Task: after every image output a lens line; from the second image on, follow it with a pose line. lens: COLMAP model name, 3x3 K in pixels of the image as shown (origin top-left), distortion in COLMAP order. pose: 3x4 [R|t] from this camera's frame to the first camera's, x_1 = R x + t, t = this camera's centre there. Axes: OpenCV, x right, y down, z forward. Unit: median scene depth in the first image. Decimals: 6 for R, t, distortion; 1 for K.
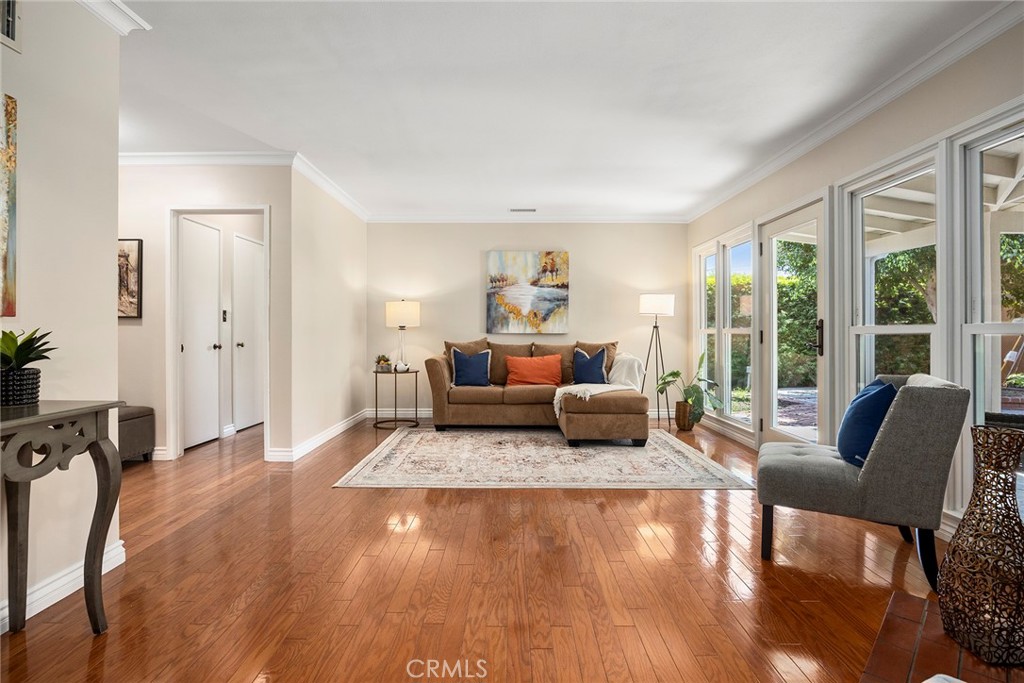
lens RADIAL K [[482.3, 0, 514.6], [0, 482.3, 334.7], [0, 0, 1]] dist [-0.002198, -0.000096]
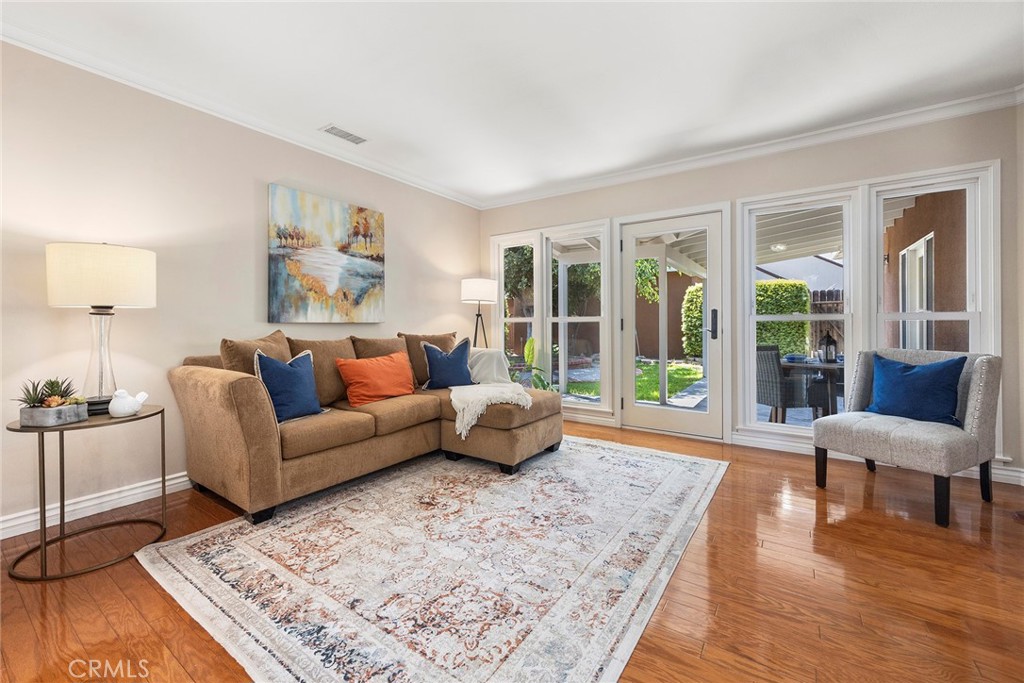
lens RADIAL K [[412.8, 0, 507.8], [0, 412.8, 323.2], [0, 0, 1]] dist [-0.002585, -0.000668]
pose [[0.579260, -0.005105, 0.815127, -0.300897], [0.007345, 0.999972, 0.001043, -0.000823], [-0.815110, 0.005383, 0.579282, 0.472623]]
